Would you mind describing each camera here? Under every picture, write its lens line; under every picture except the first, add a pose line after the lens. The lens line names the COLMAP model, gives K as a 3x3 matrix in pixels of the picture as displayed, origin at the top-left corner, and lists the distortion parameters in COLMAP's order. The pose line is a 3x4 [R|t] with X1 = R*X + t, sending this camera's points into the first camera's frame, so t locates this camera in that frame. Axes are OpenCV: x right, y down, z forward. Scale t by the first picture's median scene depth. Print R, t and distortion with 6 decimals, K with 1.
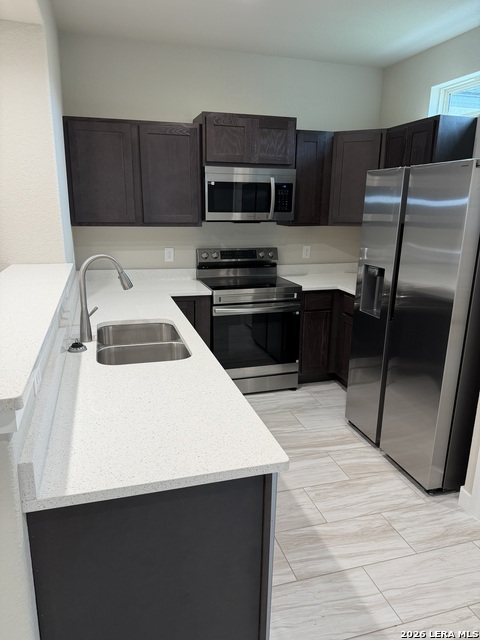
lens RADIAL K [[448.9, 0, 221.2], [0, 448.9, 327.9], [0, 0, 1]] dist [0.042811, -0.054548]
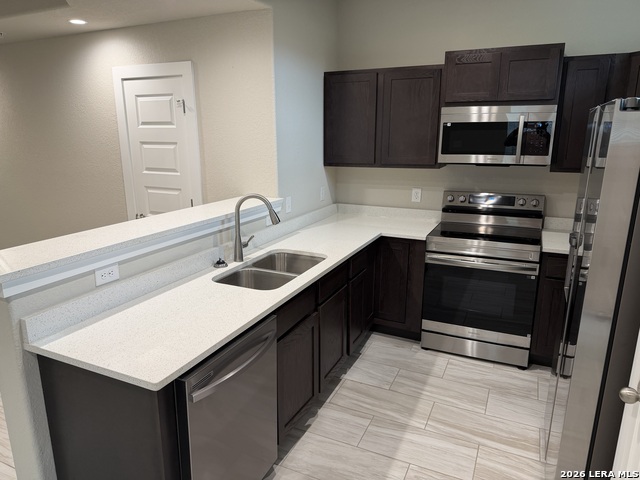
lens RADIAL K [[448.9, 0, 306.8], [0, 448.9, 237.9], [0, 0, 1]] dist [0.042811, -0.054548]
pose [[0.764002, 0.133510, -0.631249, 0.375859], [-0.160498, 0.986930, 0.014487, -0.050218], [0.624933, 0.090246, 0.775445, 0.096048]]
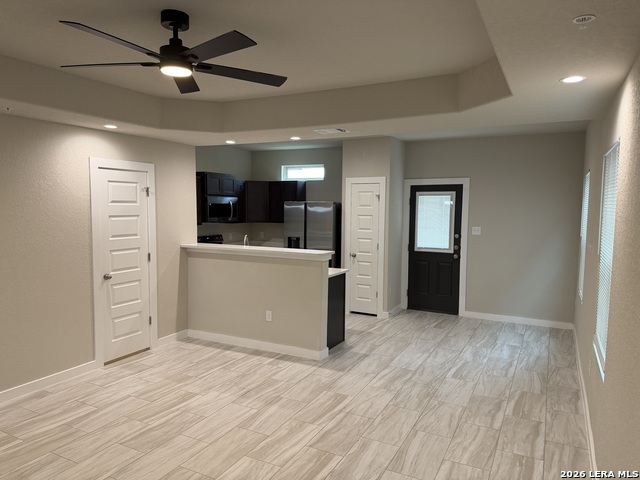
lens RADIAL K [[448.9, 0, 324.8], [0, 448.9, 235.4], [0, 0, 1]] dist [0.042811, -0.054548]
pose [[0.668306, -0.058612, 0.741573, -1.173491], [0.201072, 0.974016, -0.104222, 0.131012], [-0.716196, 0.218762, 0.662727, -0.680954]]
